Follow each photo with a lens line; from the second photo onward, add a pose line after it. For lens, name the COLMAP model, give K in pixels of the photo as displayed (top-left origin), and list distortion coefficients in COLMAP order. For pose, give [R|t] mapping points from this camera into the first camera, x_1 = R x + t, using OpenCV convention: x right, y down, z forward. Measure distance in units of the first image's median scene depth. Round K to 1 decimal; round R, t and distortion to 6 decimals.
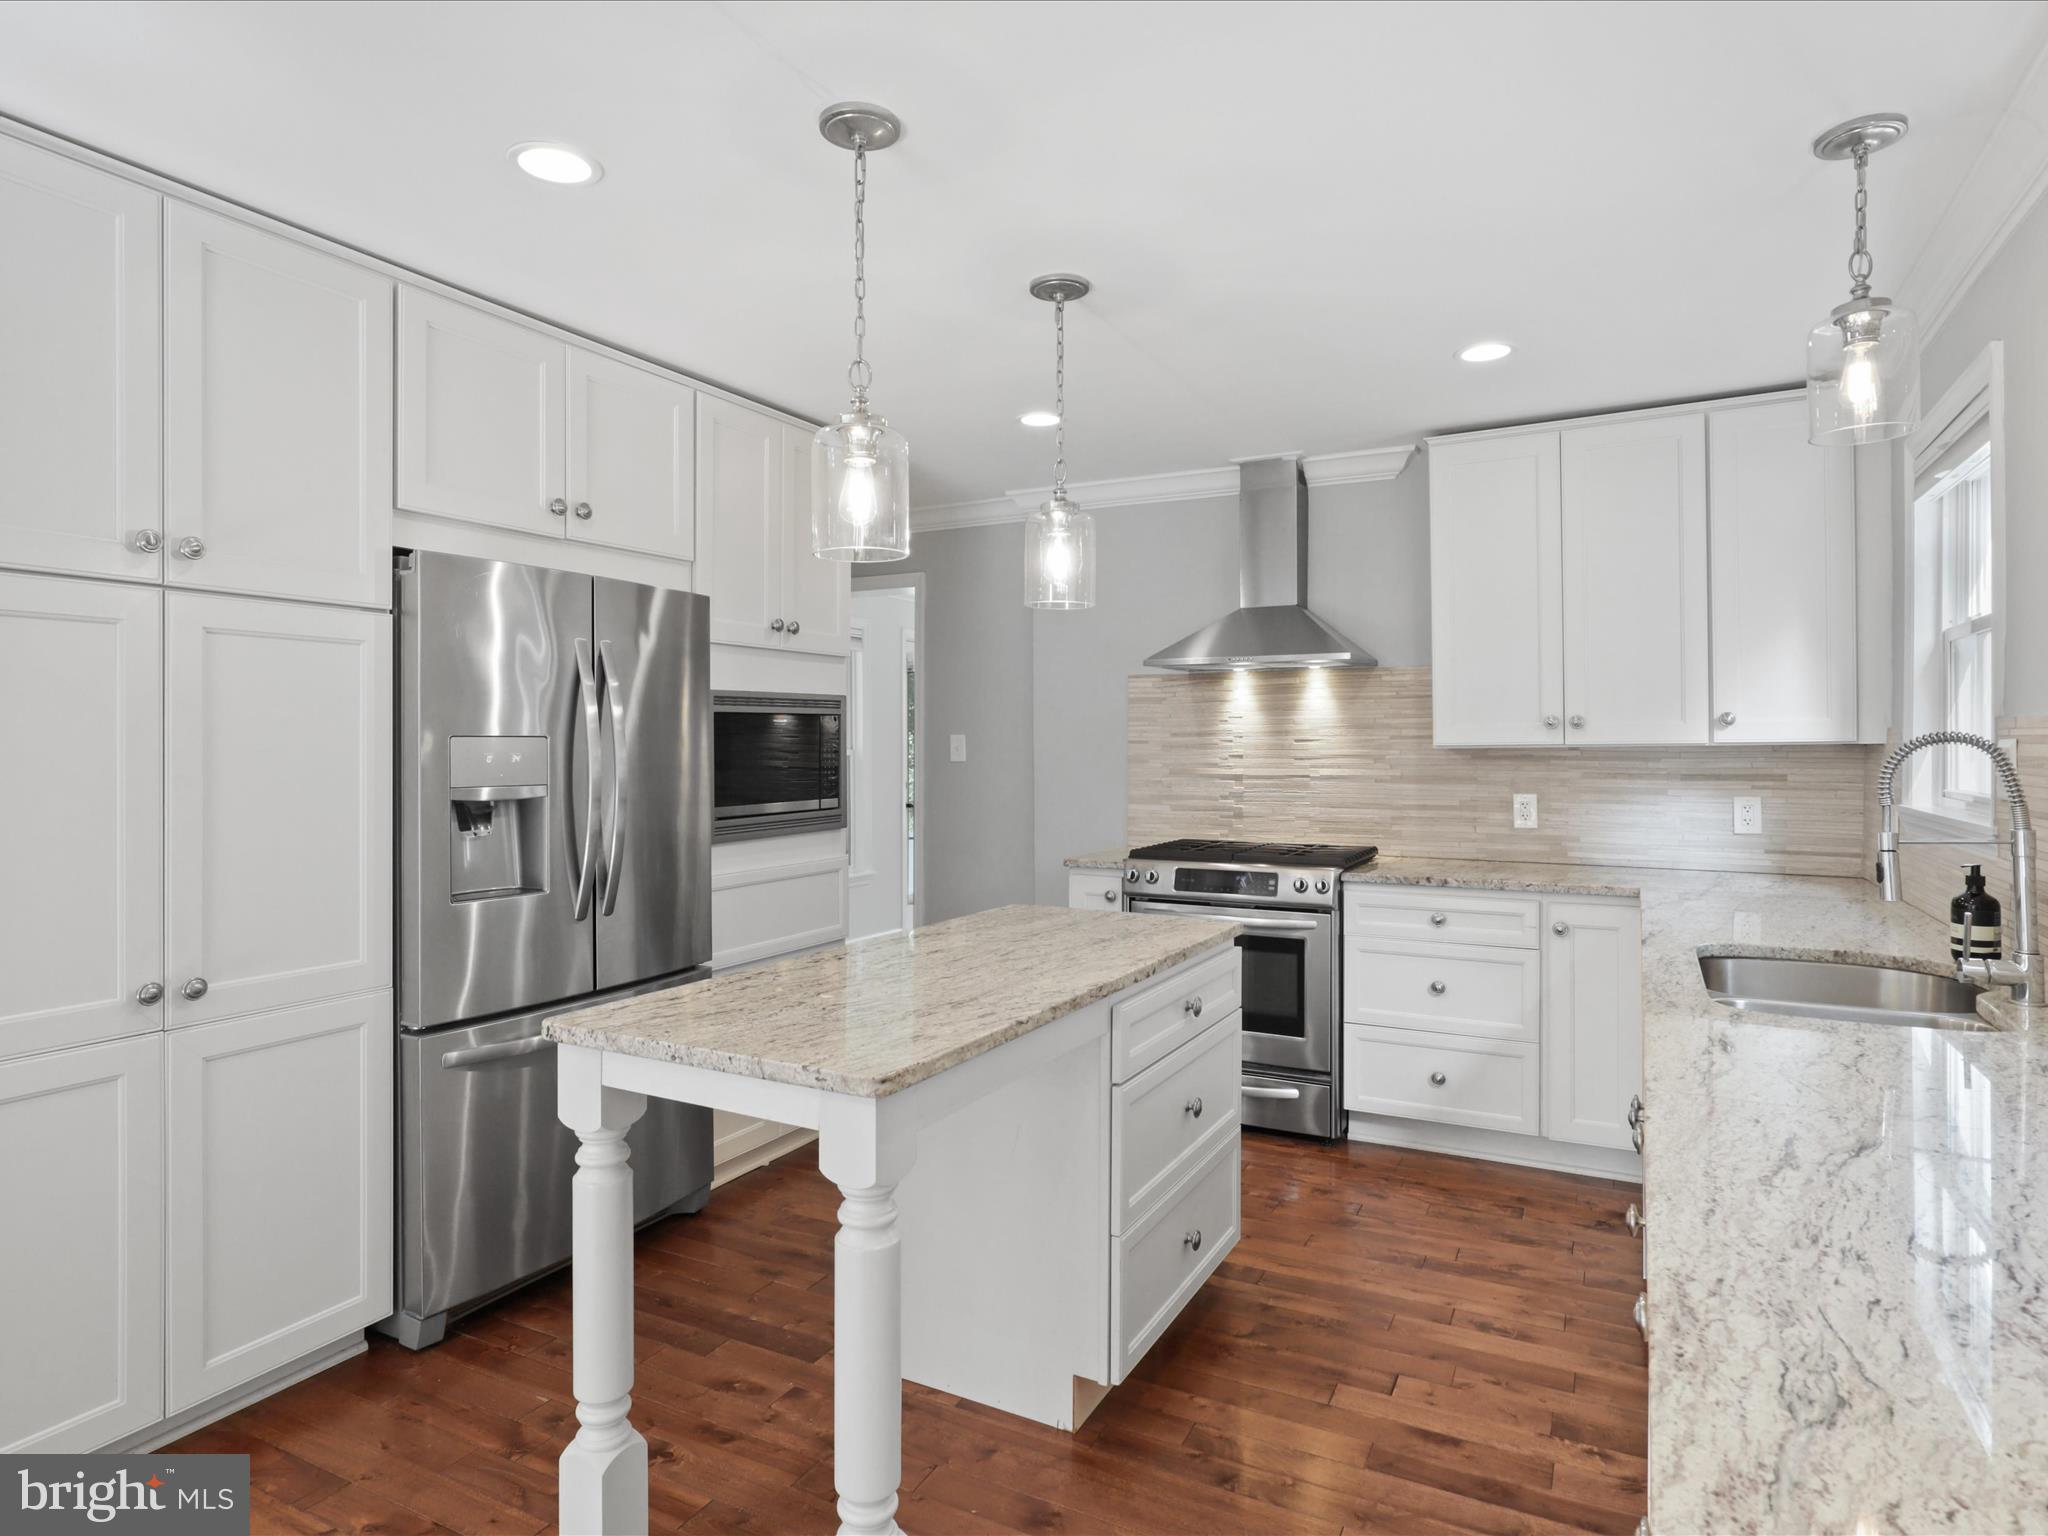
lens RADIAL K [[1159.7, 0, 1022.7], [0, 1159.7, 757.6], [0, 0, 1]] dist [-0.023528, 0.017987]
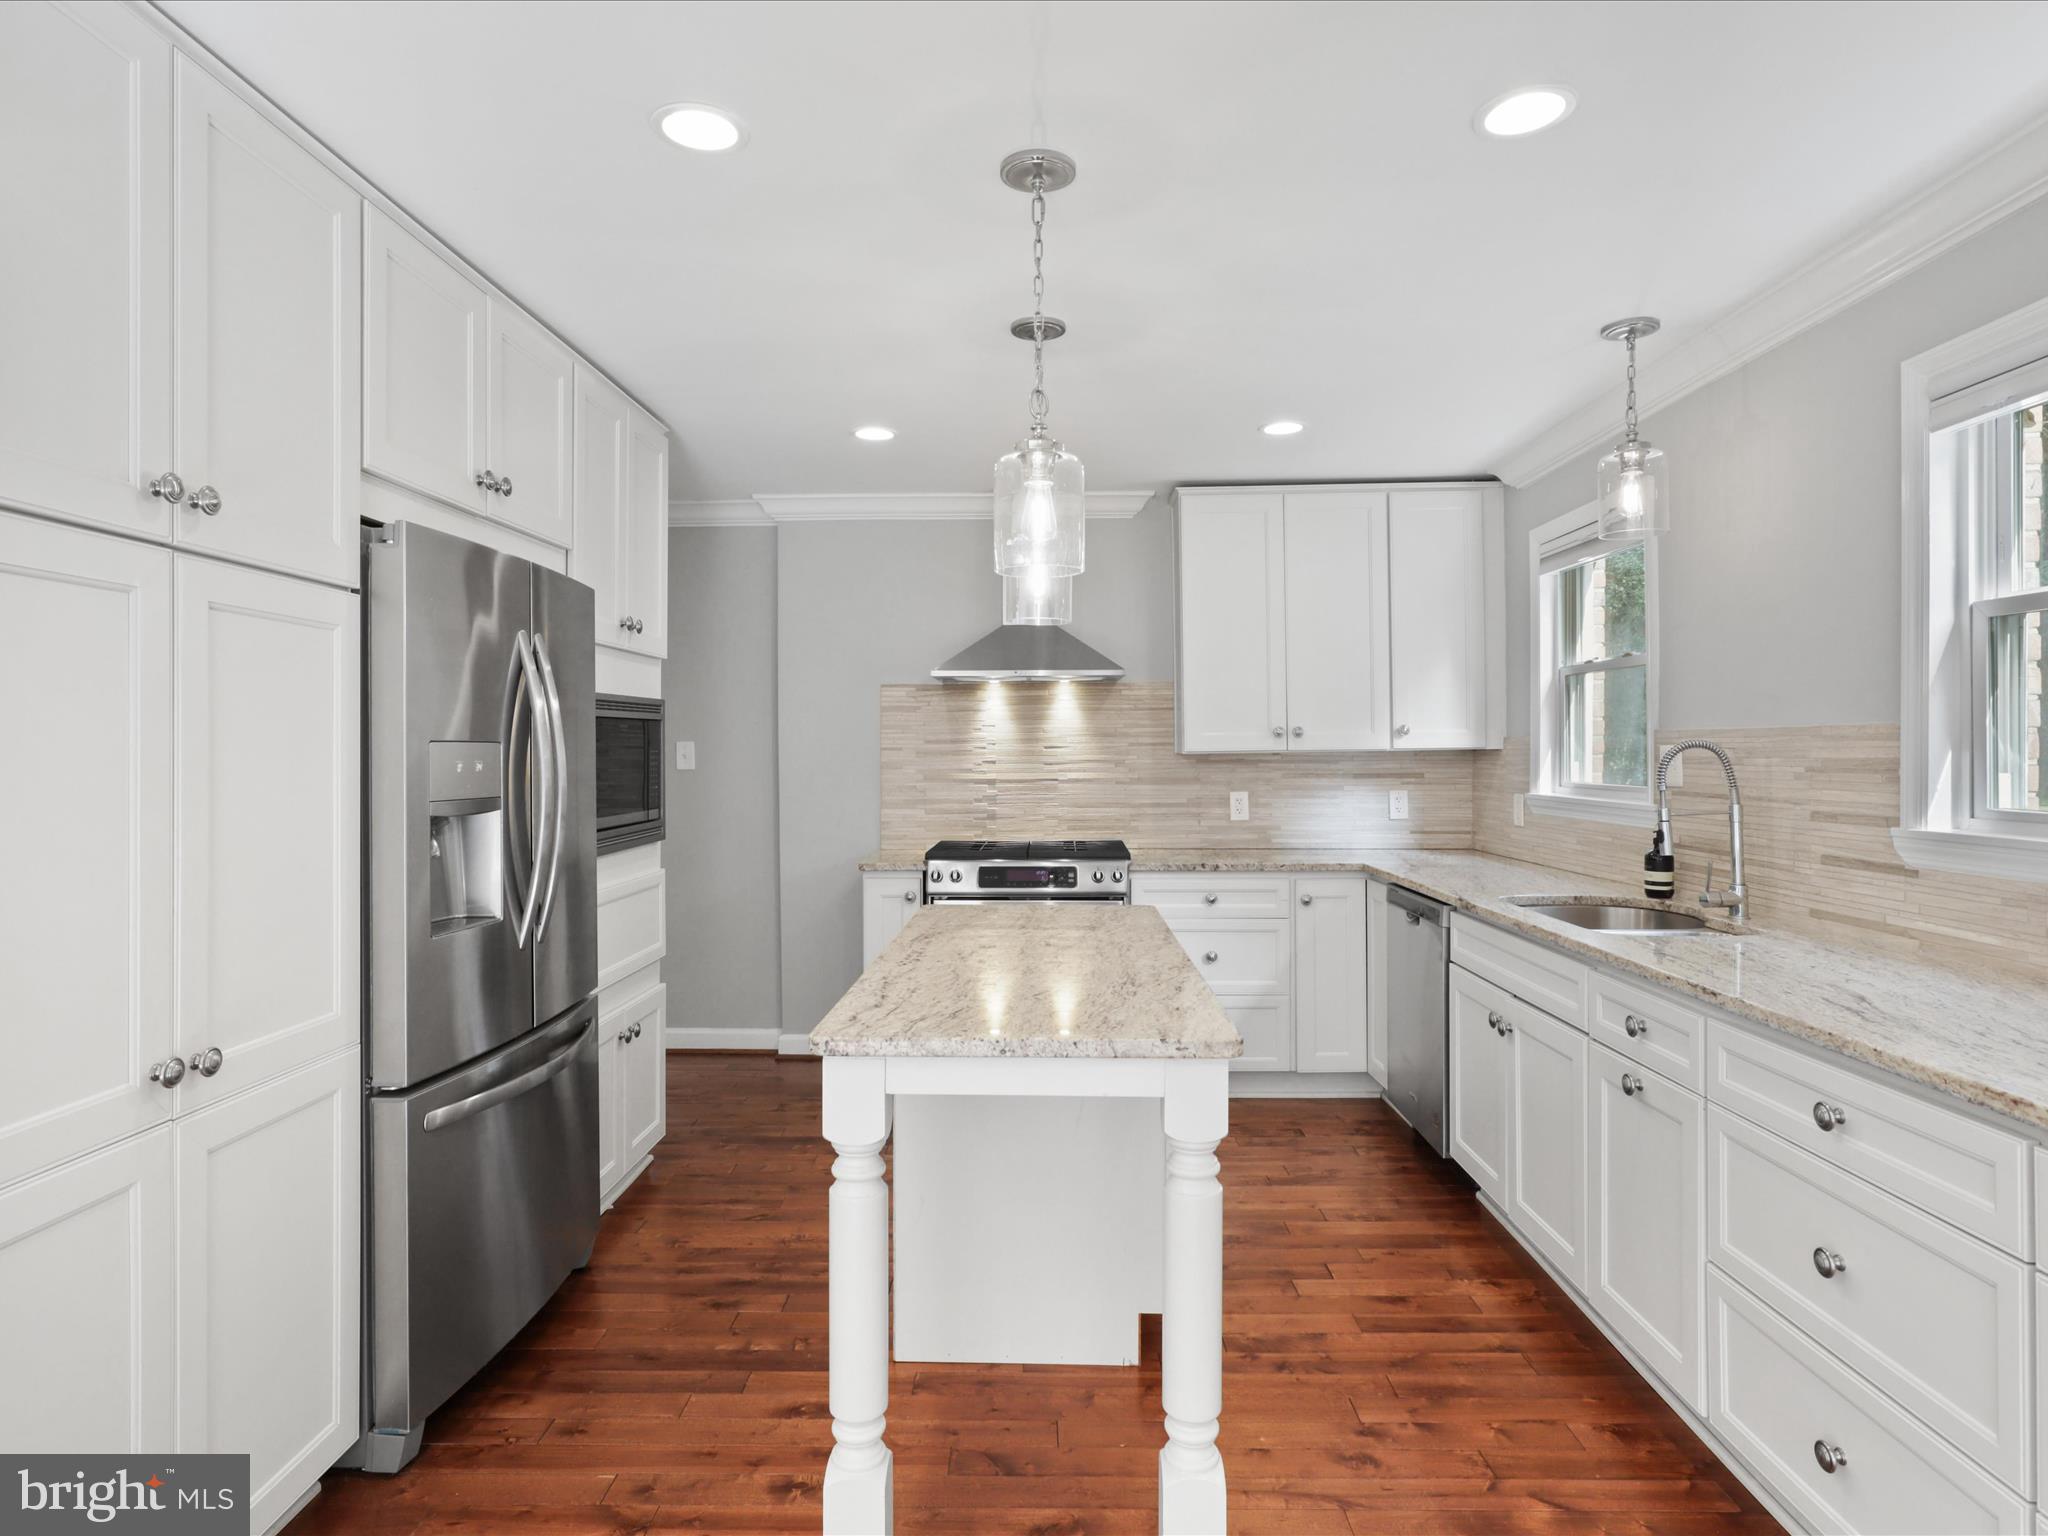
lens RADIAL K [[1159.7, 0, 1017.1], [0, 1159.7, 757.2], [0, 0, 1]] dist [-0.023528, 0.017987]
pose [[0.895145, -0.004180, 0.445755, -0.343102], [0.007652, 0.999953, -0.005988, 0.001153], [-0.445709, 0.008771, 0.895135, 0.029204]]
